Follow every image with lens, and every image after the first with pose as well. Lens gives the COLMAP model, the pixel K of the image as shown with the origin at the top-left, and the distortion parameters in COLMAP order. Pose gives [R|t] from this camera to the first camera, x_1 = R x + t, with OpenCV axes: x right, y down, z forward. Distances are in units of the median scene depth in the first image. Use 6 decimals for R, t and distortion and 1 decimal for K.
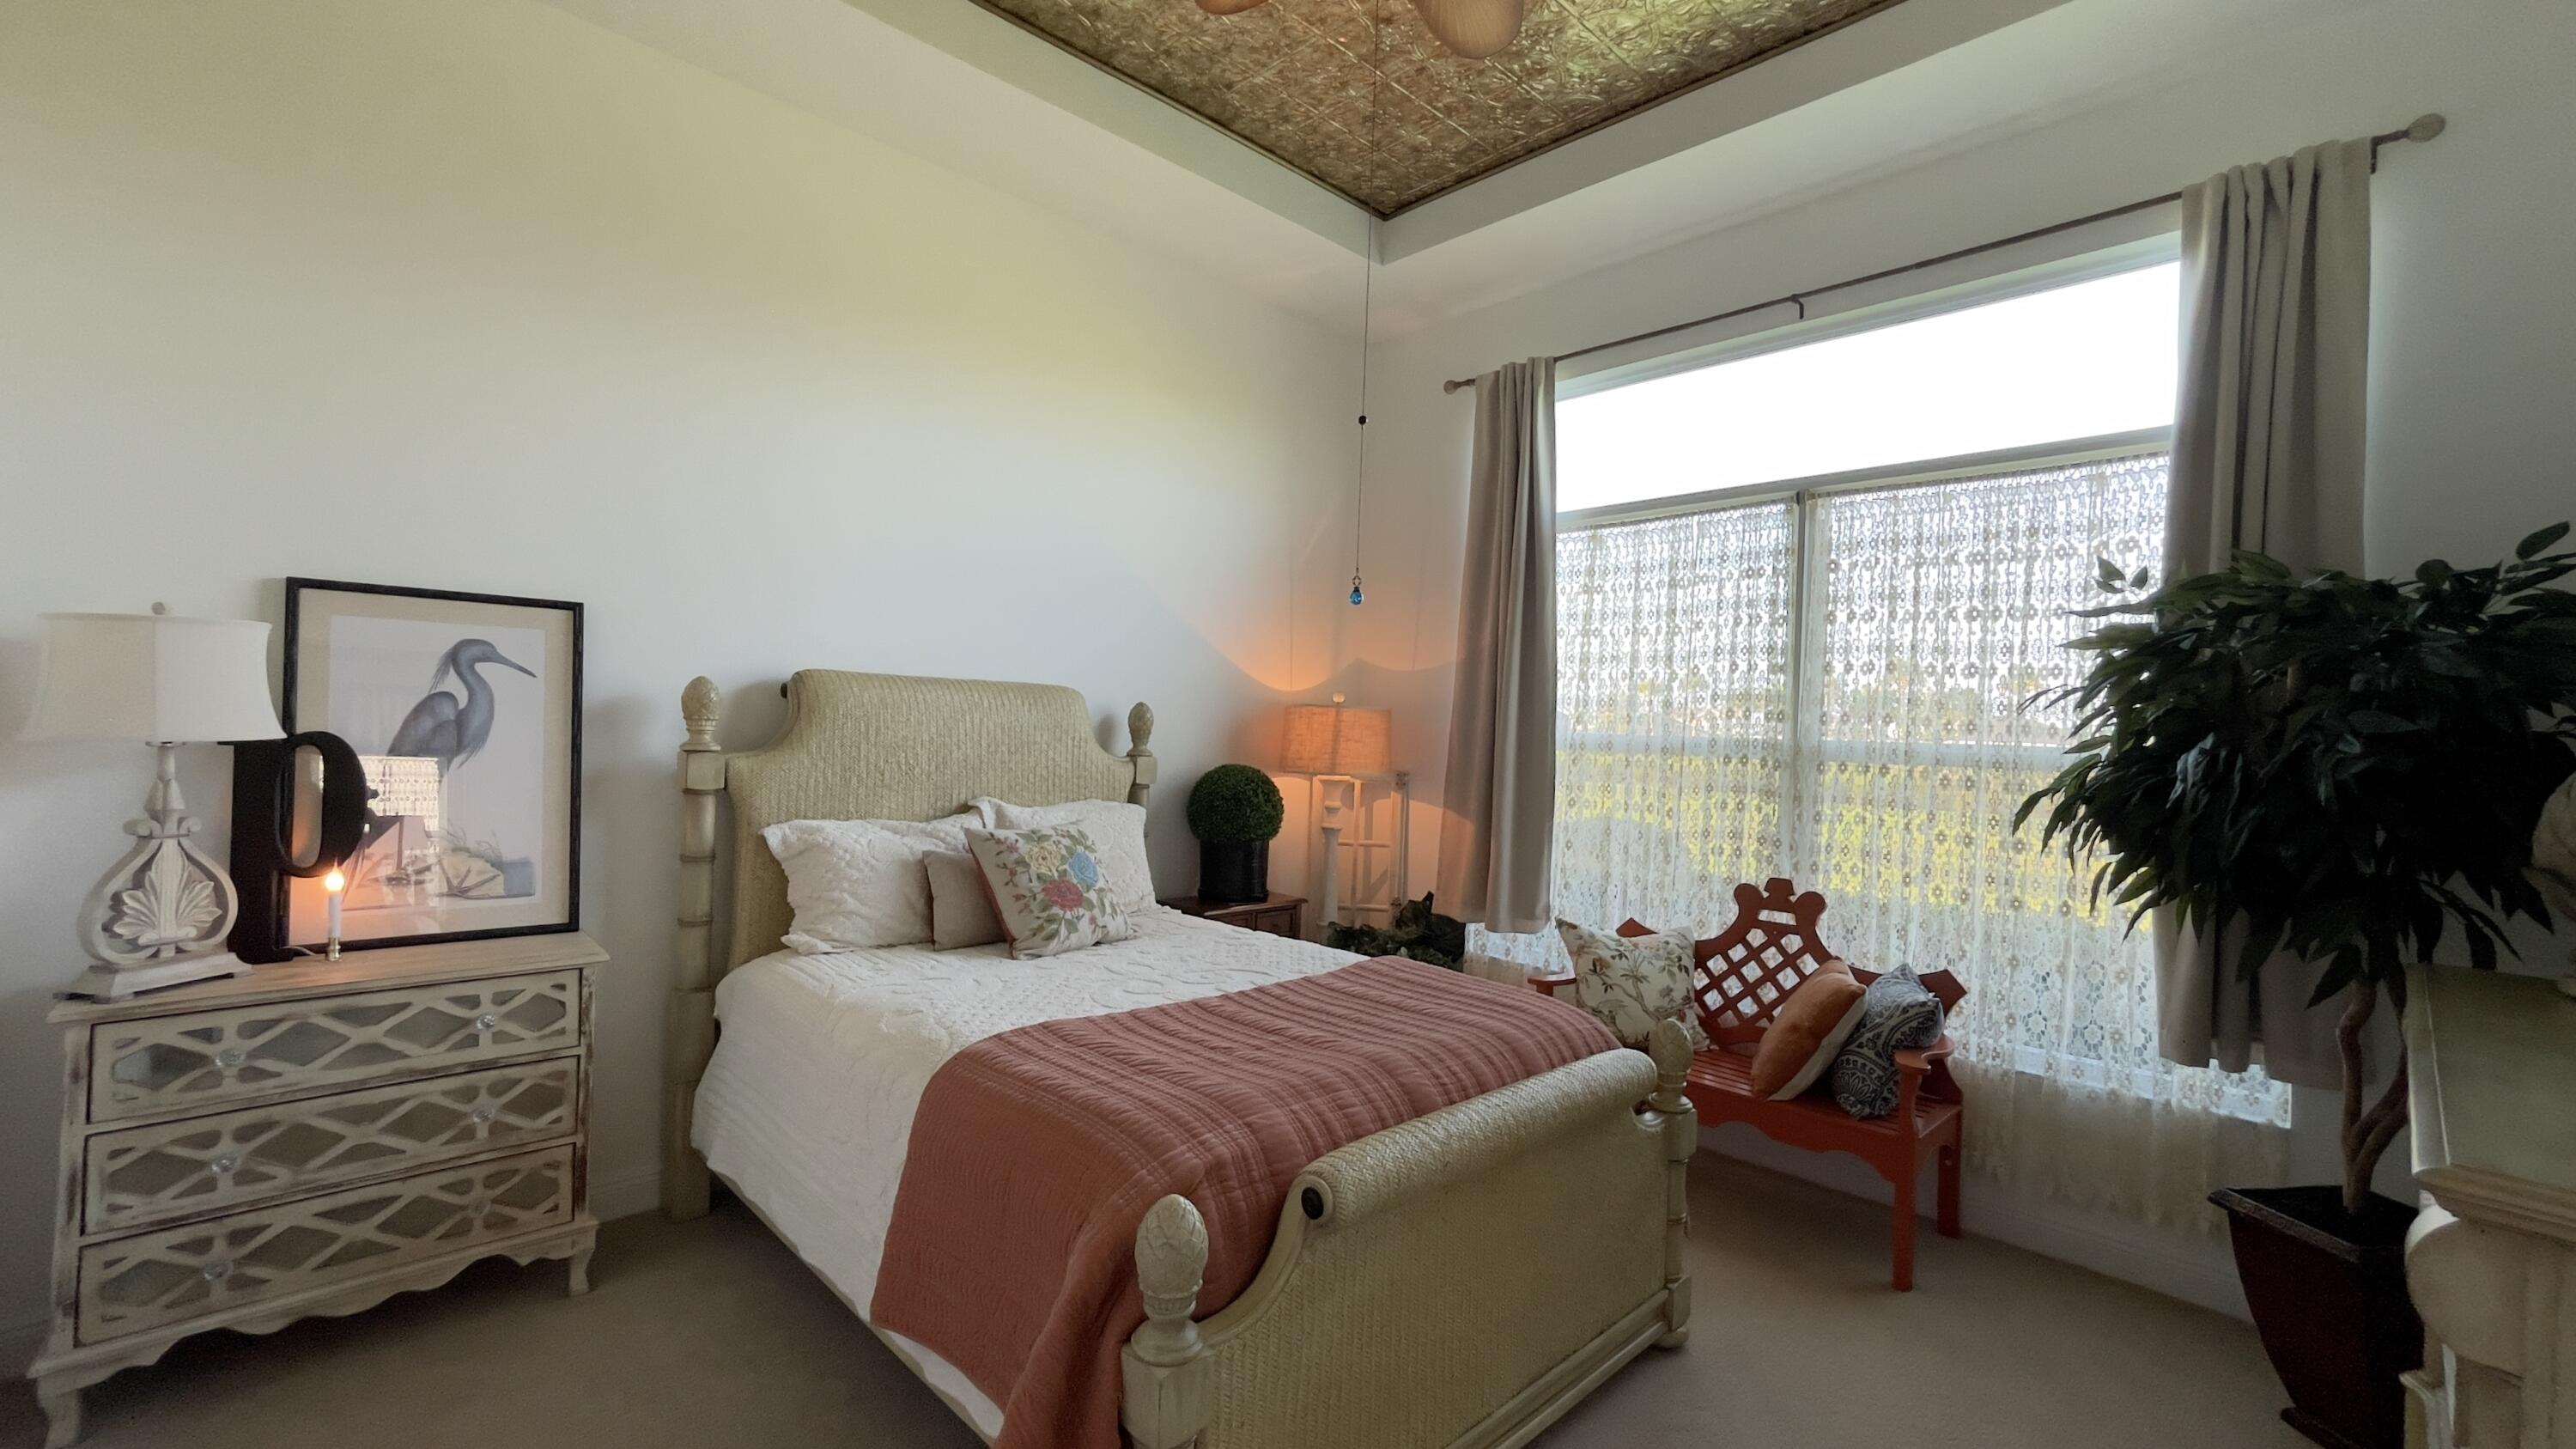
lens RADIAL K [[1050.0, 0, 1277.3], [0, 1050.0, 733.1], [0, 0, 1]] dist [-0.031568, 0.014004]
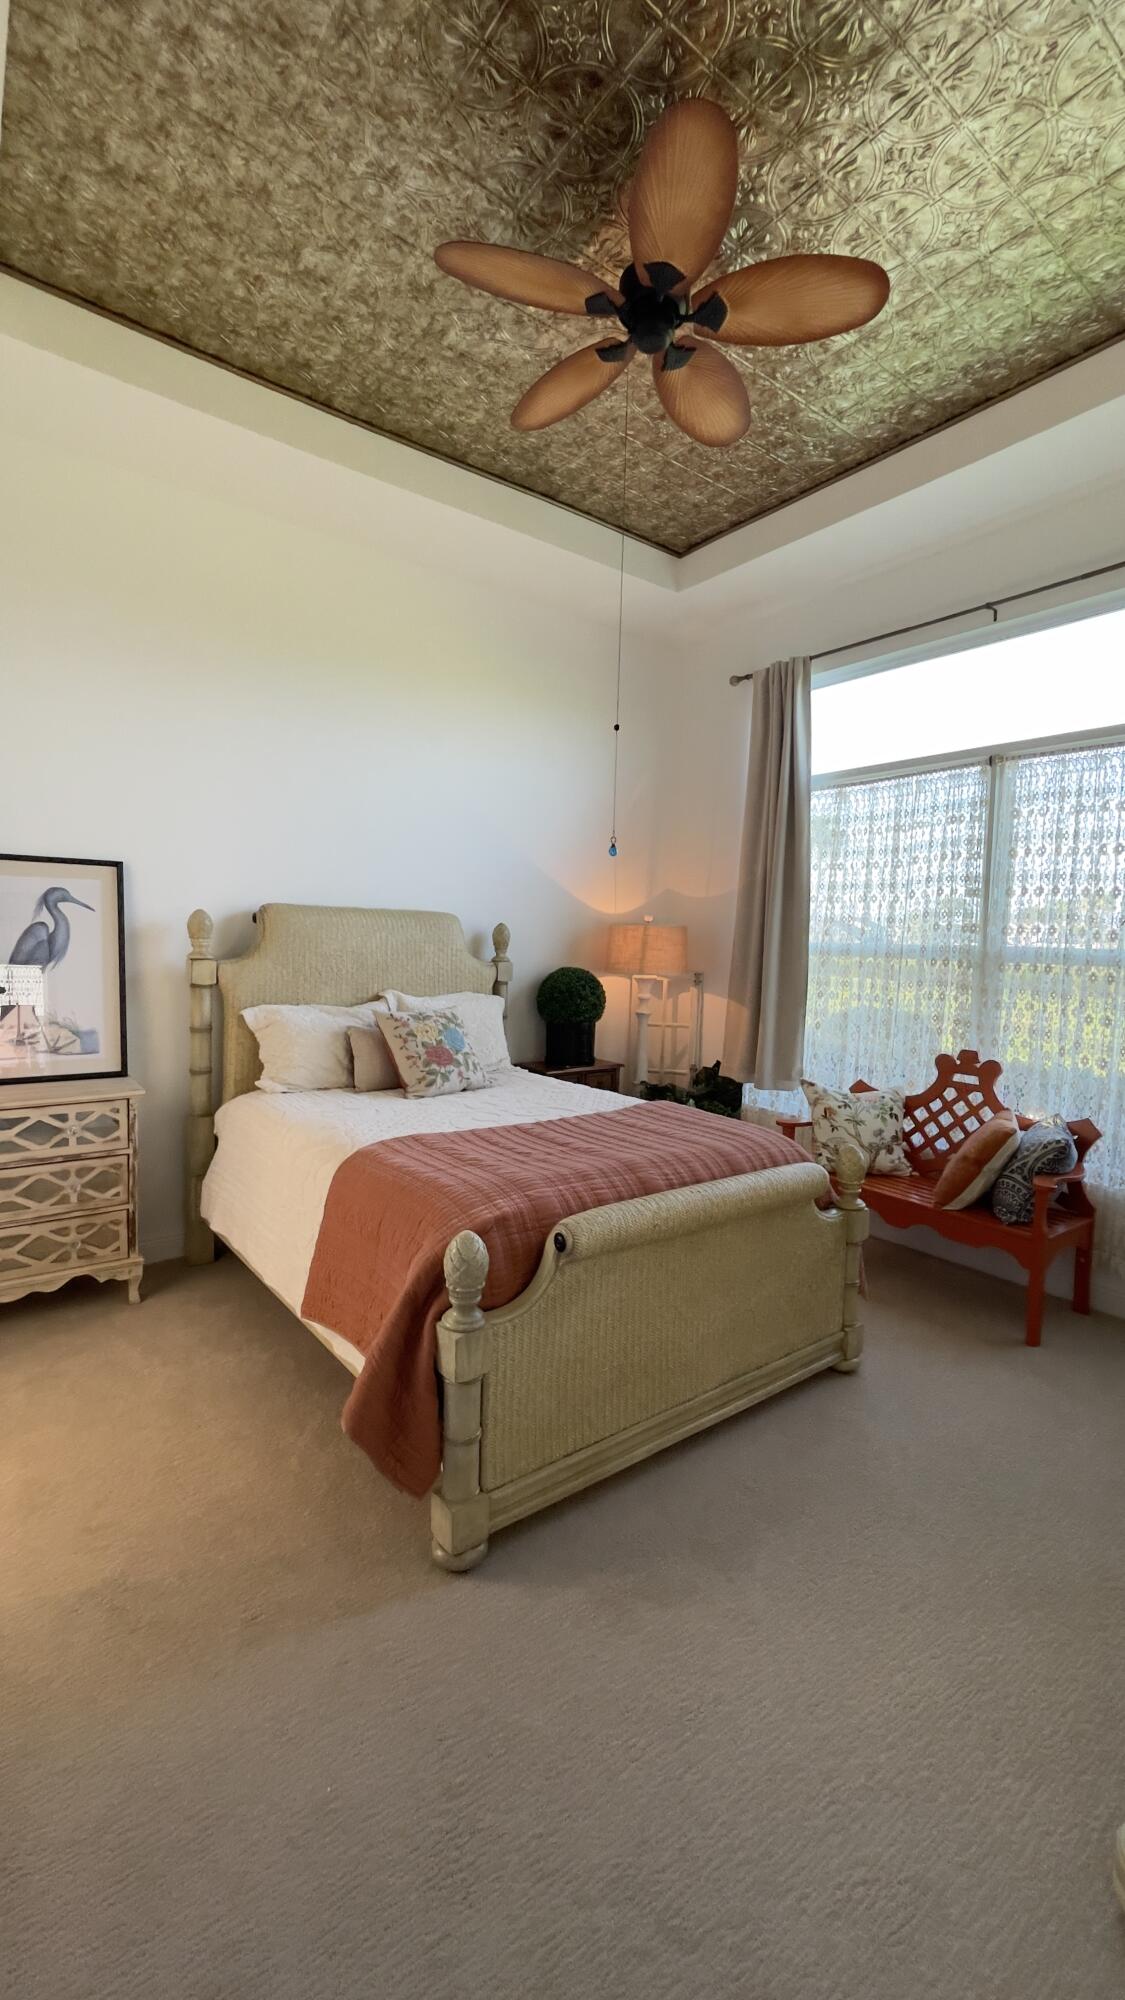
lens RADIAL K [[815.1, 0, 553.7], [0, 815.1, 991.6], [0, 0, 1]] dist [-0.031568, 0.014004]
pose [[0.993021, -0.000682, -0.117940, 0.076405], [0.007347, 0.998399, 0.056084, 0.002022], [0.117713, -0.056559, 0.991436, -0.086428]]
